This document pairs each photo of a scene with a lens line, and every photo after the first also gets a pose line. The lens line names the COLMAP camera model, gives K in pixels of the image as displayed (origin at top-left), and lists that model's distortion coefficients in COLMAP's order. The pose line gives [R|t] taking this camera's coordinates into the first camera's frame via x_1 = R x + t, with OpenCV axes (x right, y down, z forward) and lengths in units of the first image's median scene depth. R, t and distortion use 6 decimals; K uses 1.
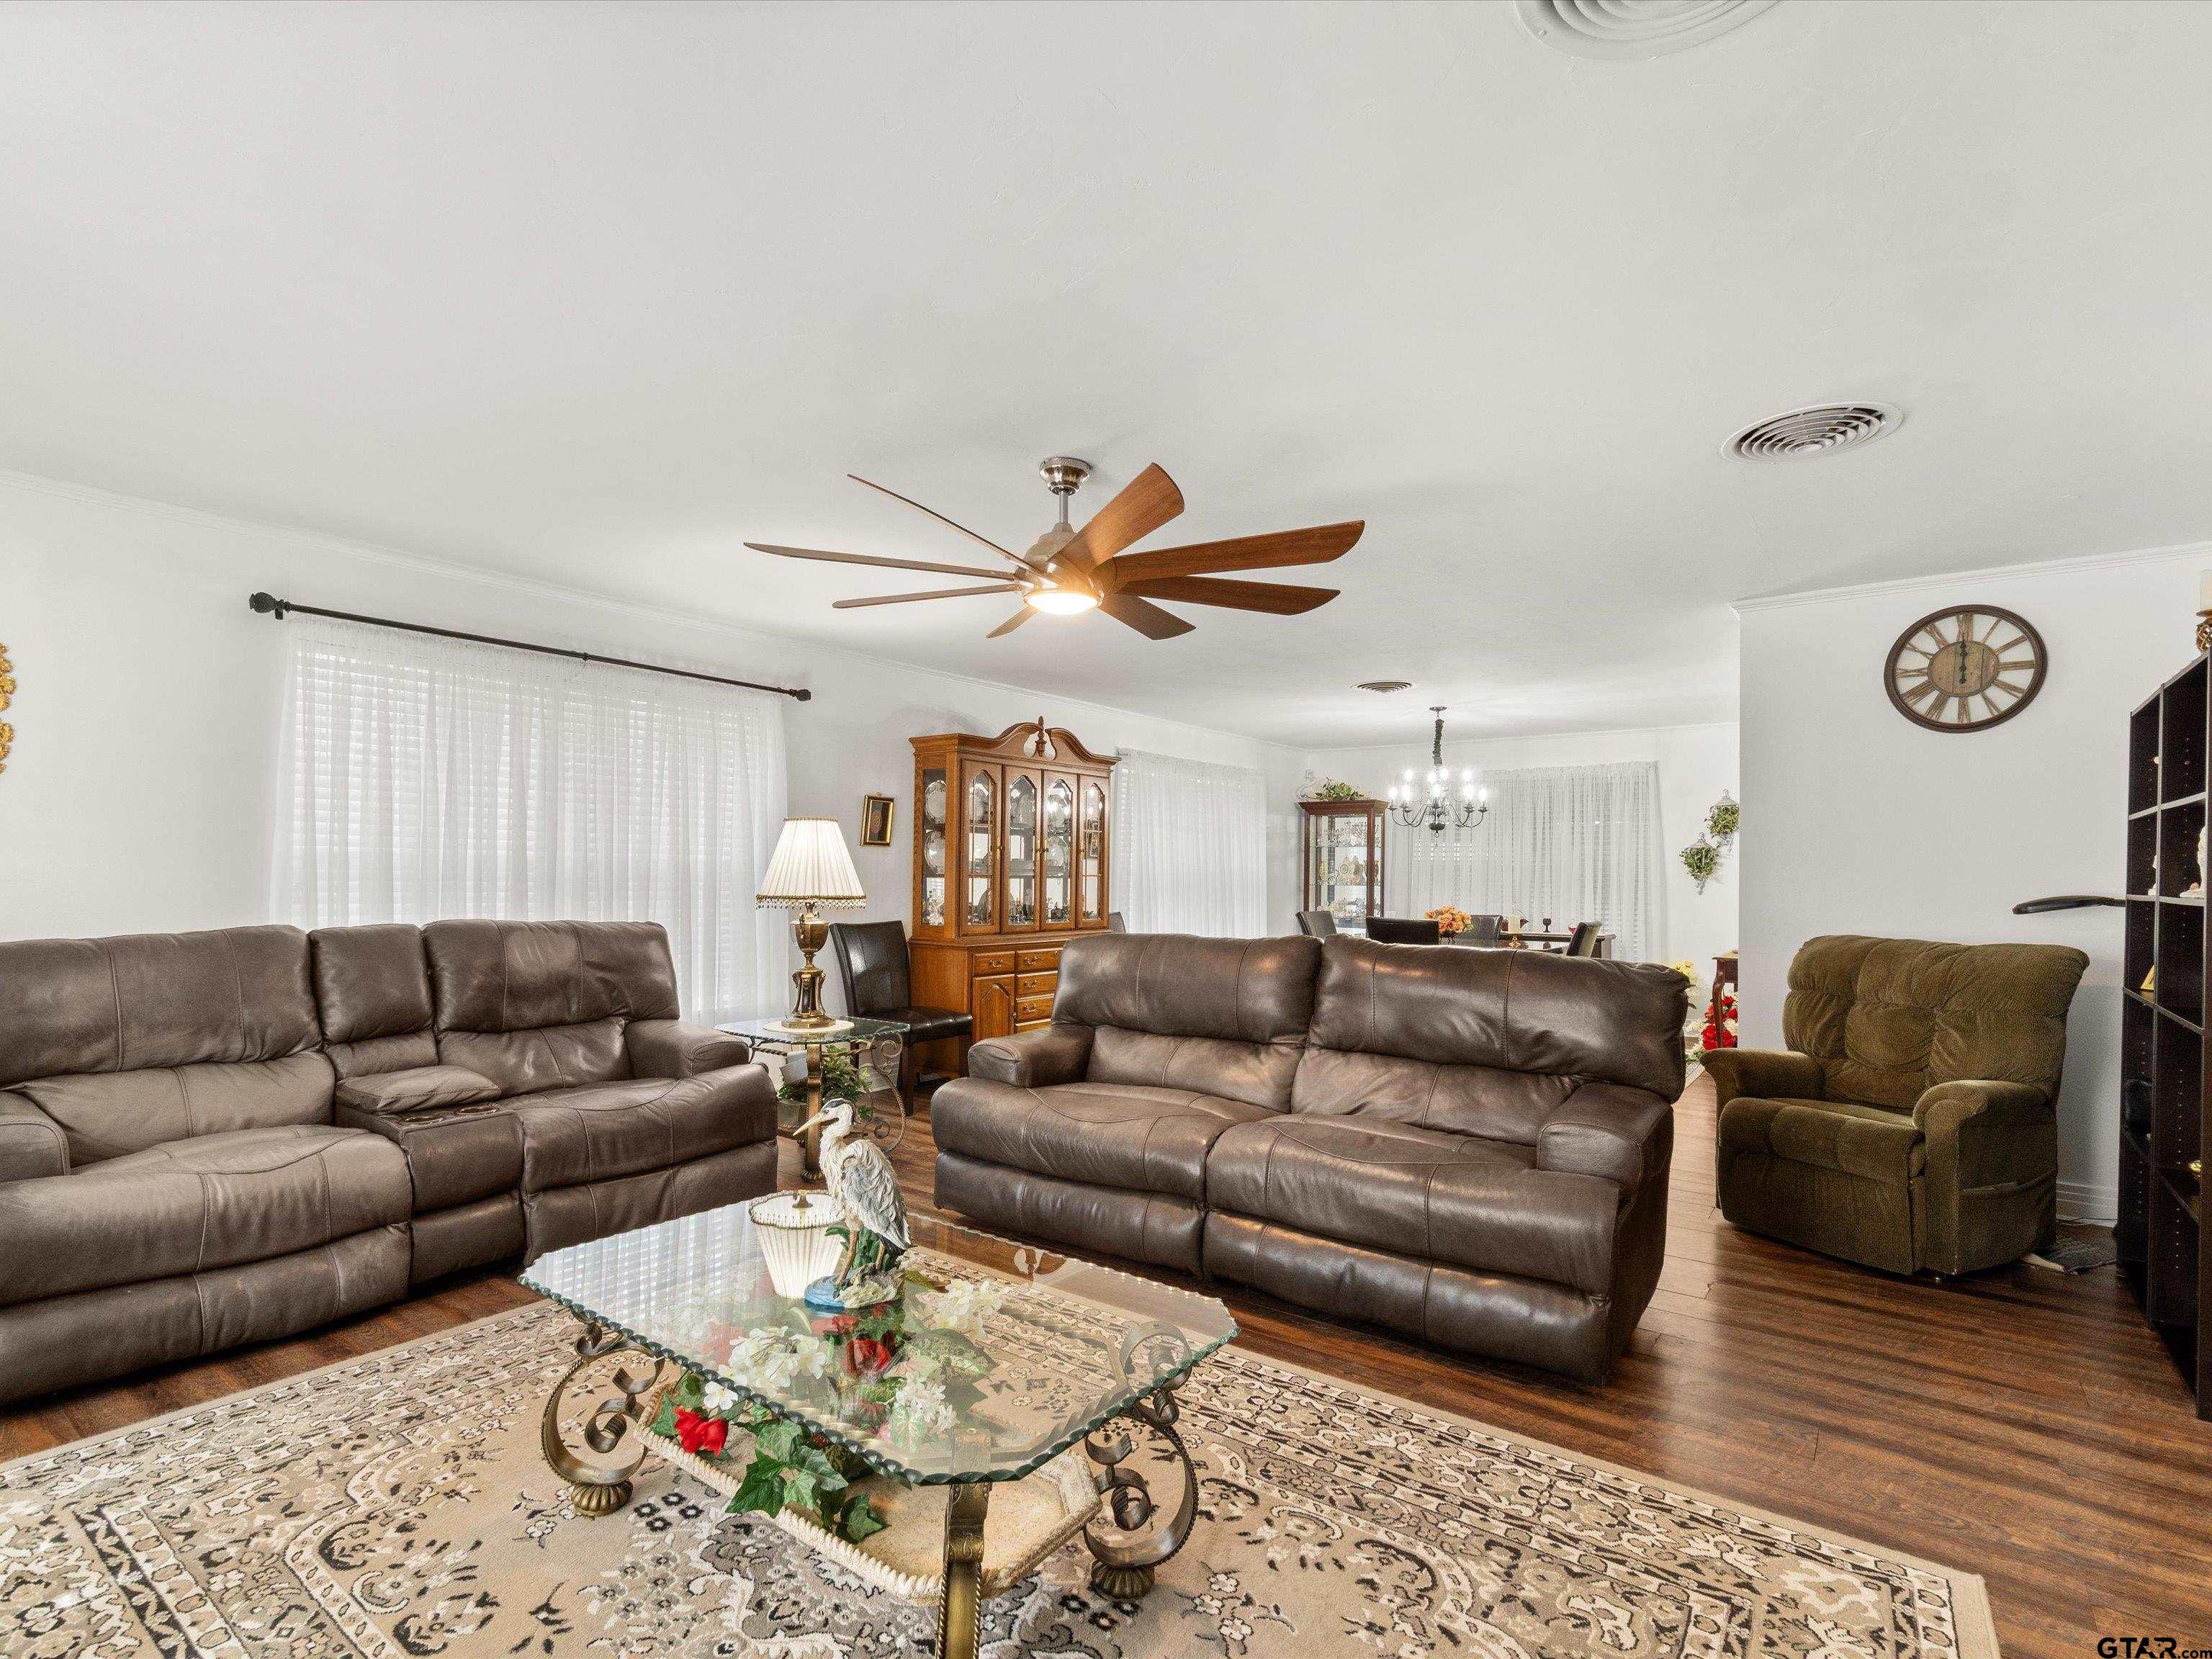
lens RADIAL K [[1069.0, 0, 1106.0], [0, 1069.0, 829.5], [0, 0, 1]] dist [-0.050289, -0.000139]
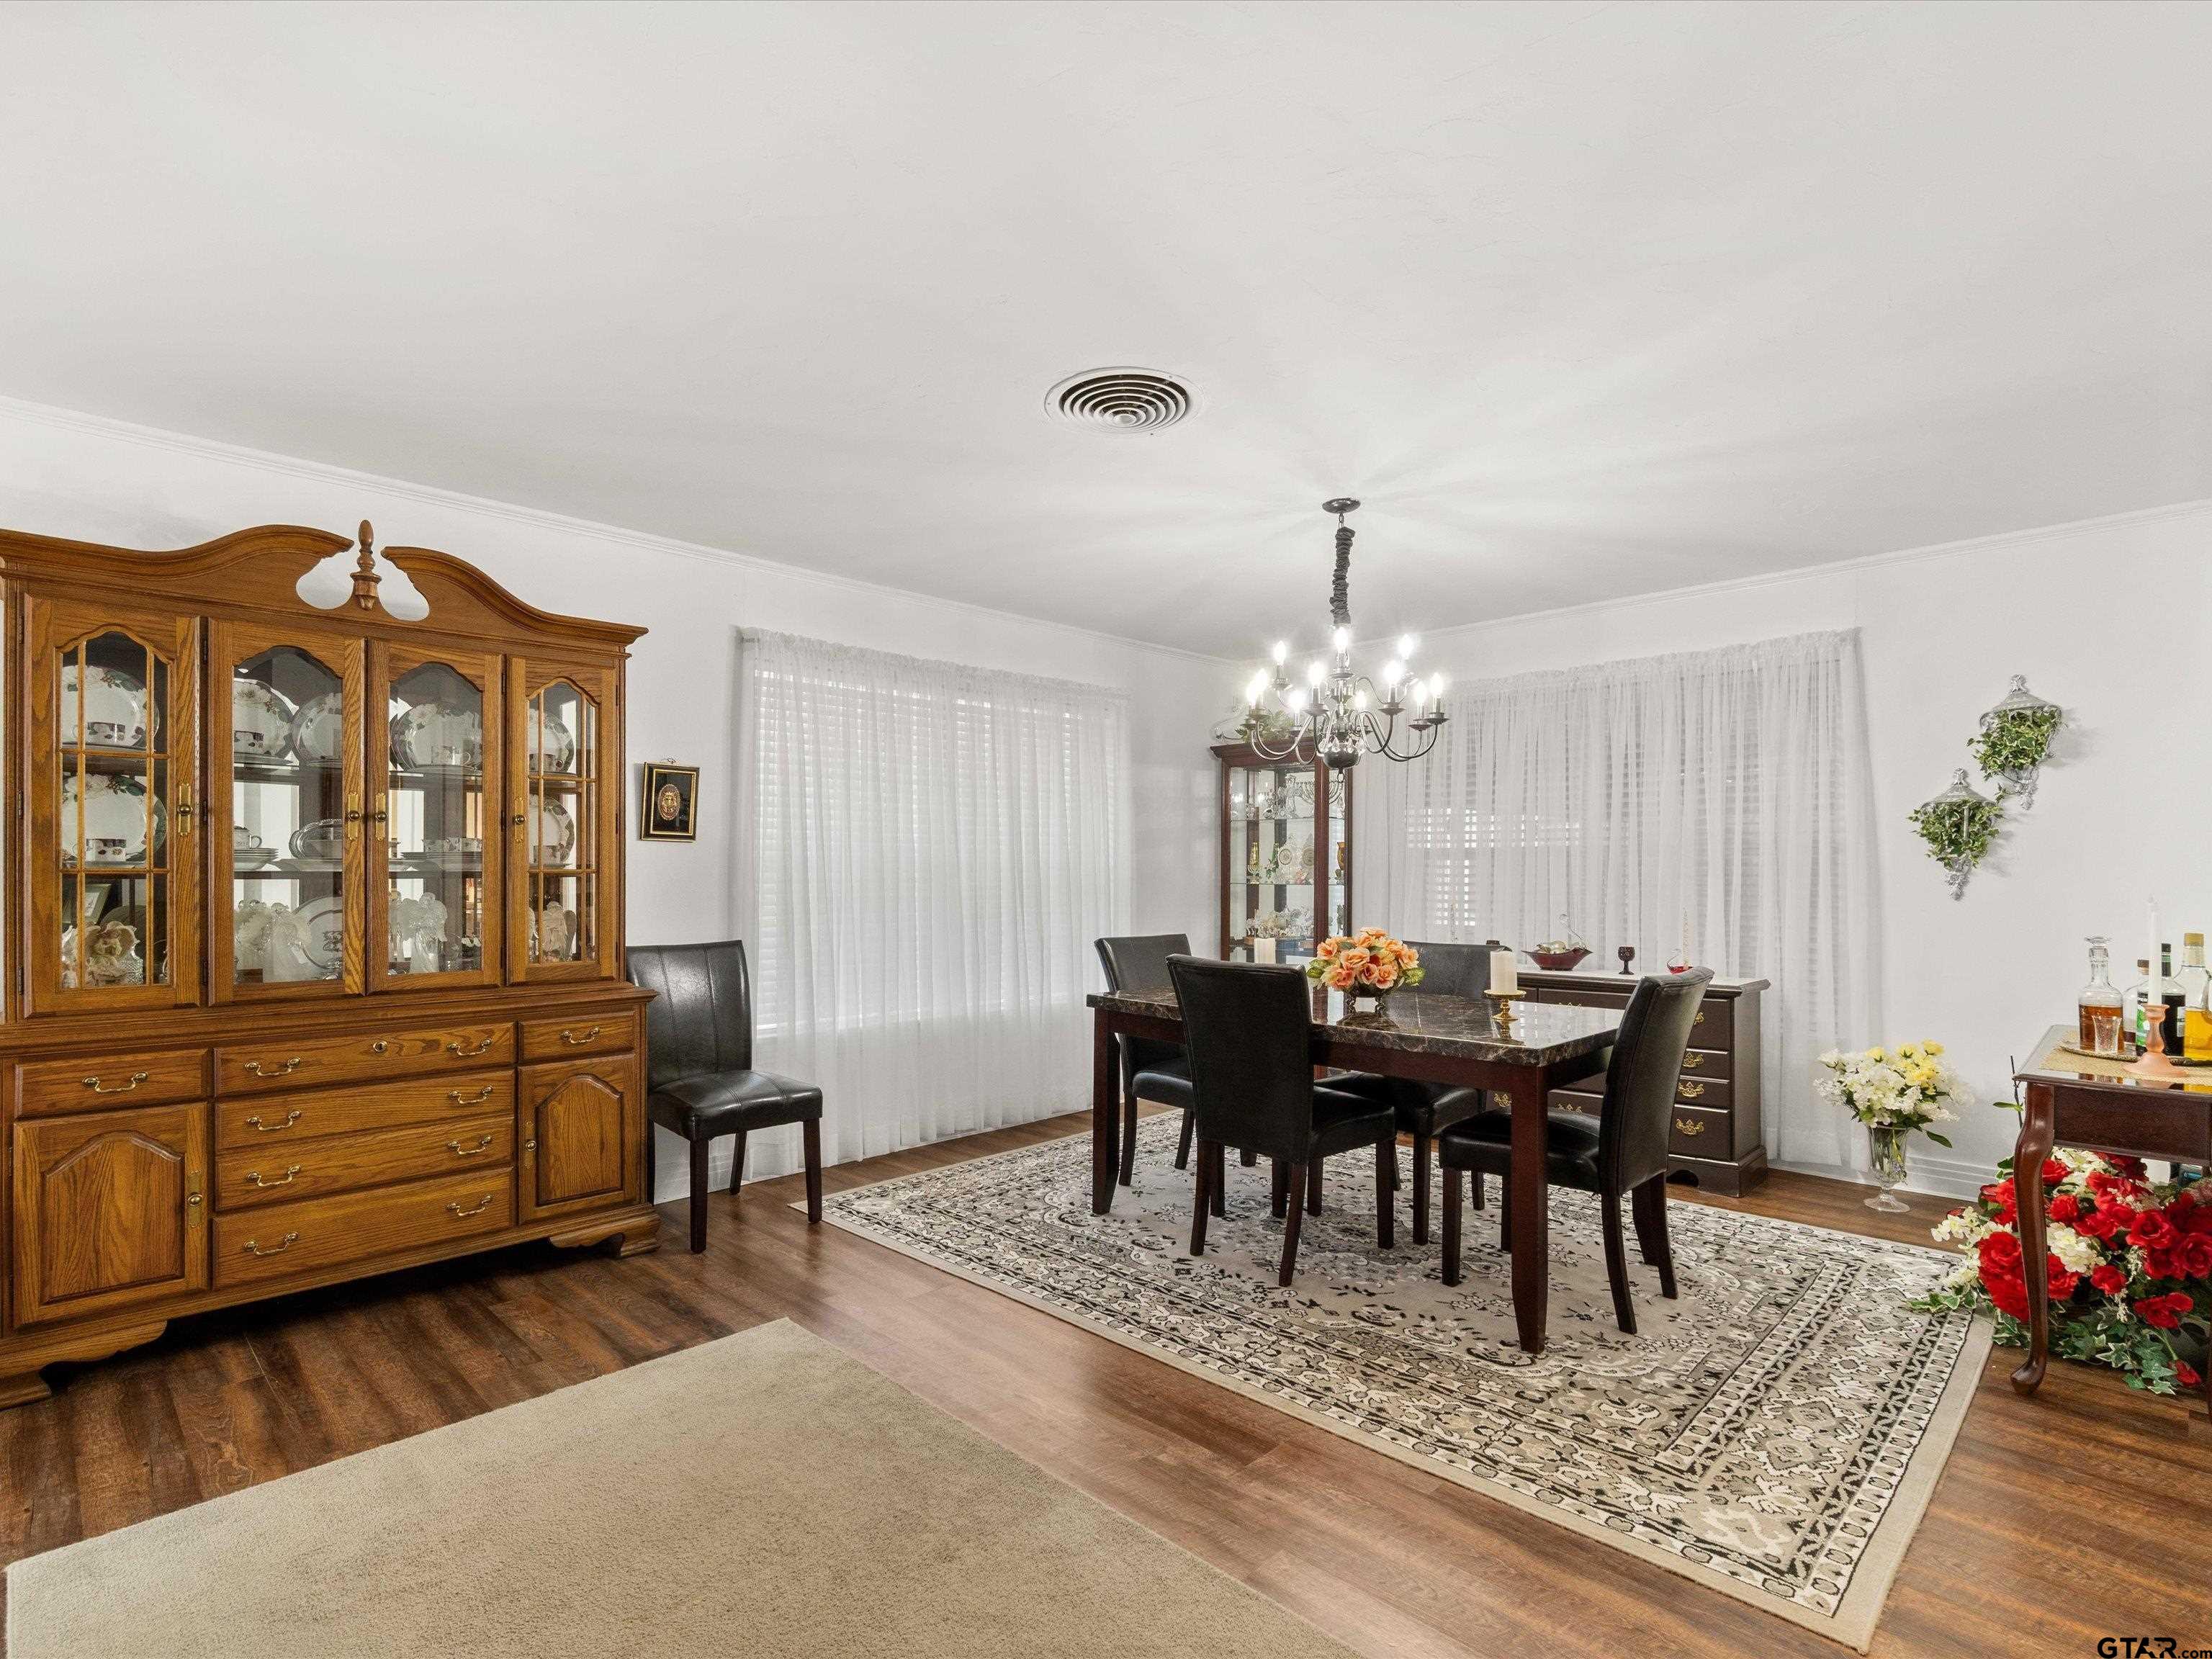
lens RADIAL K [[1102.8, 0, 1120.4], [0, 1102.8, 843.4], [0, 0, 1]] dist [-0.011257, -0.000255]
pose [[0.991067, -0.013541, -0.132678, 0.253998], [0.014784, 0.999856, 0.008390, 0.026682], [0.132546, -0.010277, 0.991124, 0.456802]]
